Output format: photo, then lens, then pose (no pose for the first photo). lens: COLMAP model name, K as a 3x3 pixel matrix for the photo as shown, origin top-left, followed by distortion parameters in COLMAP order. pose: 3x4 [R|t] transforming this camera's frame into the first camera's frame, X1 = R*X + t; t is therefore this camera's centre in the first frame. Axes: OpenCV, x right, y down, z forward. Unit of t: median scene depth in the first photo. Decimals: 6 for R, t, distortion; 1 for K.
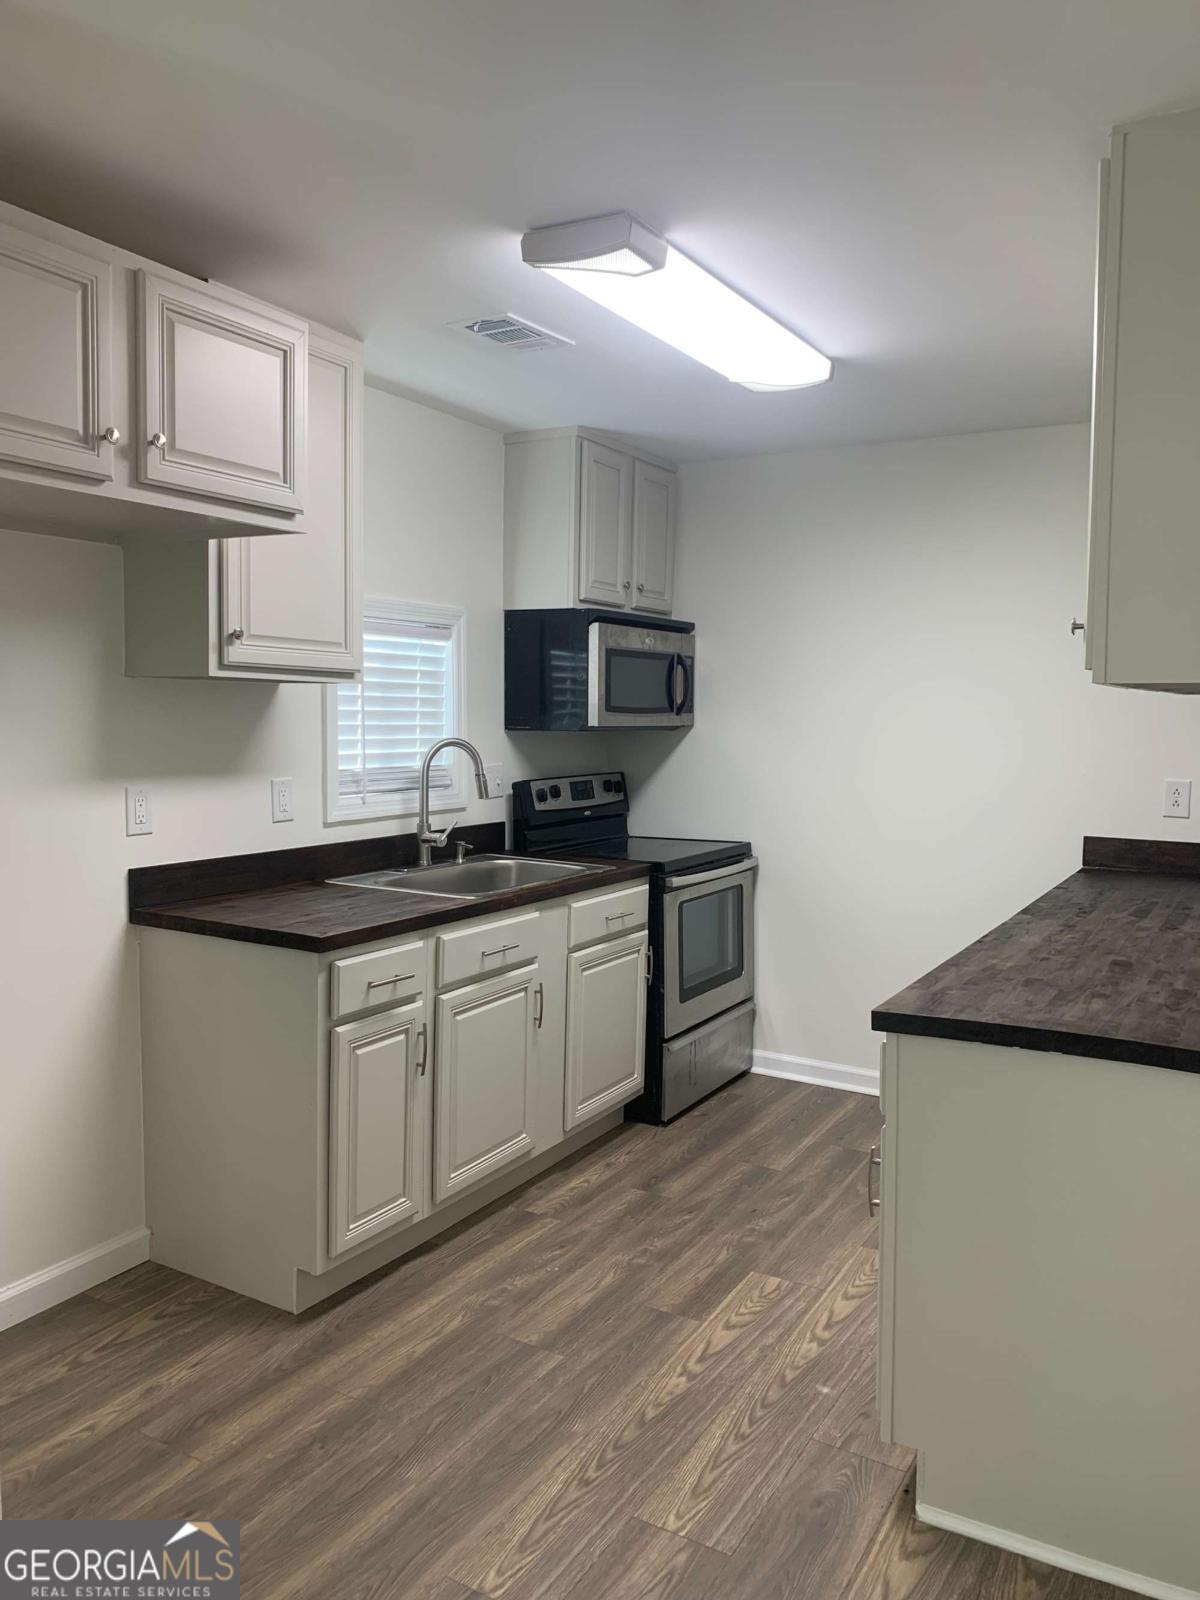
lens RADIAL K [[1197.1, 0, 603.2], [0, 1197.1, 825.1], [0, 0, 1]] dist [0.003279, -0.000250]
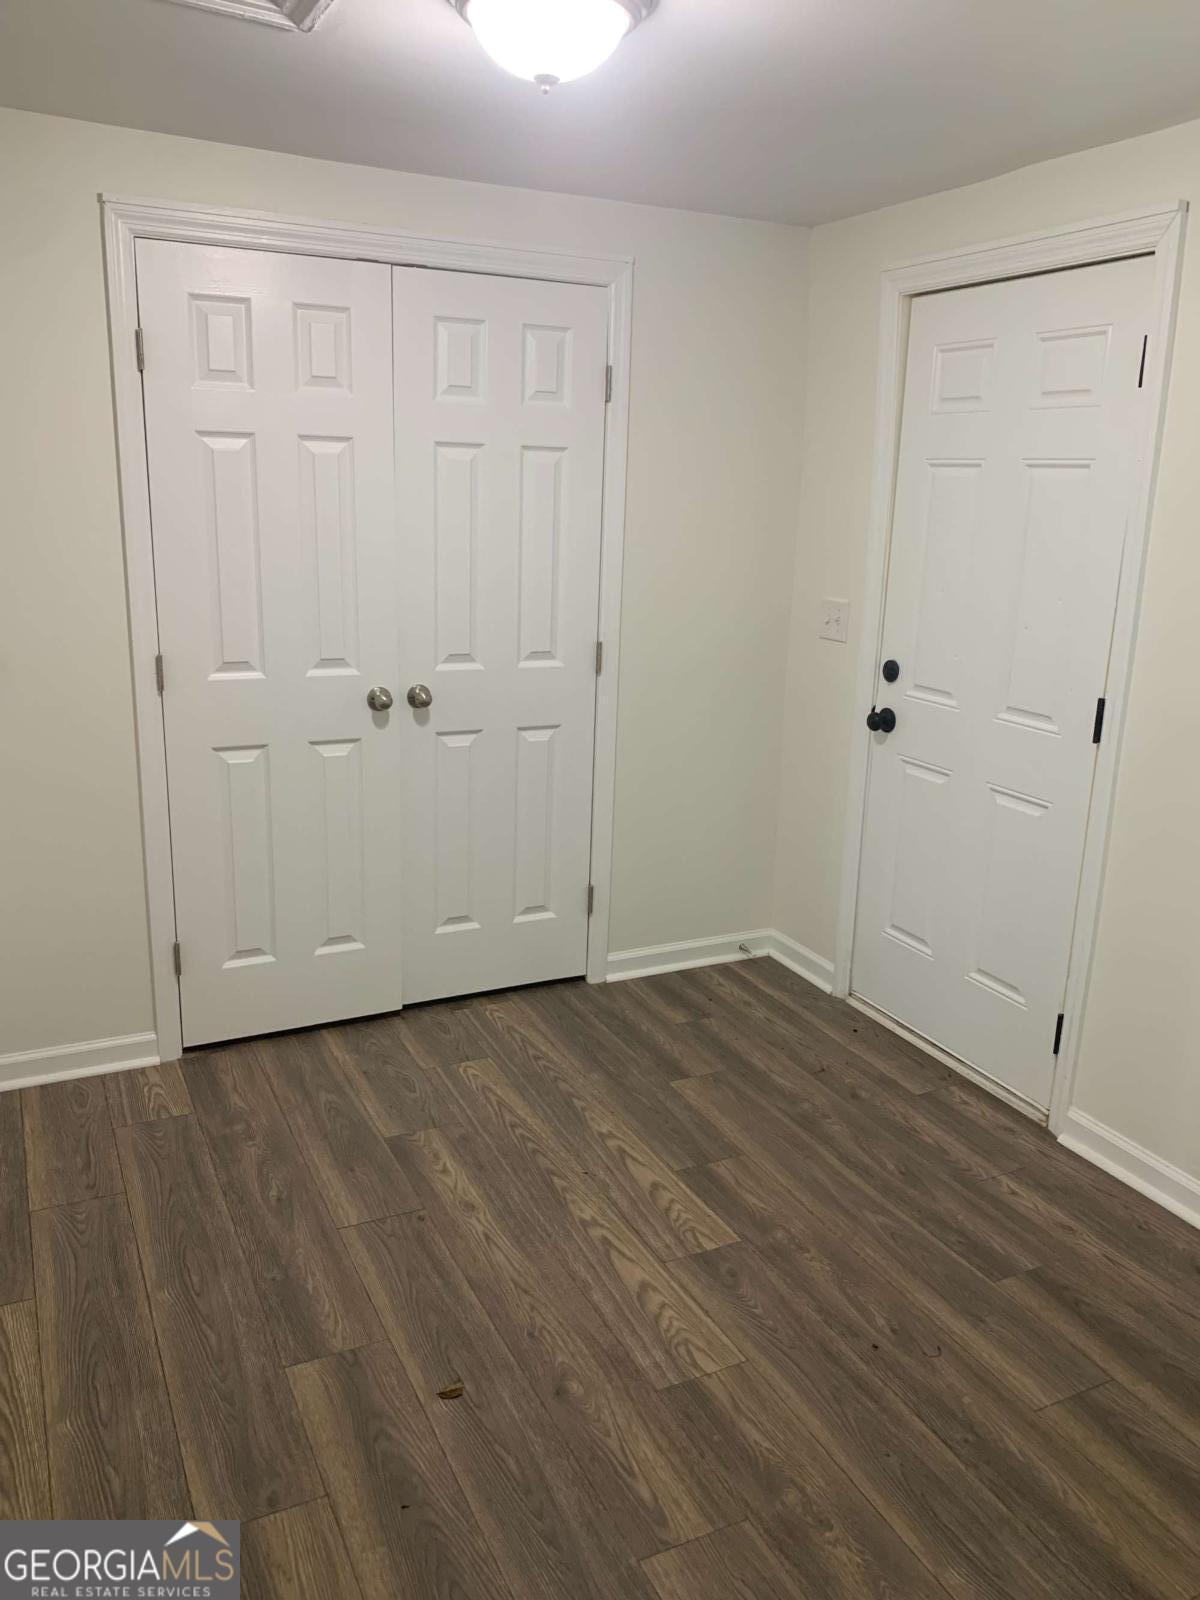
lens RADIAL K [[1197.1, 0, 603.2], [0, 1197.1, 825.1], [0, 0, 1]] dist [0.003279, -0.000250]
pose [[-0.547241, 0.199320, -0.812895, 1.000873], [-0.124917, 0.940902, 0.314801, -0.174930], [0.827601, 0.273817, -0.490002, 1.594337]]
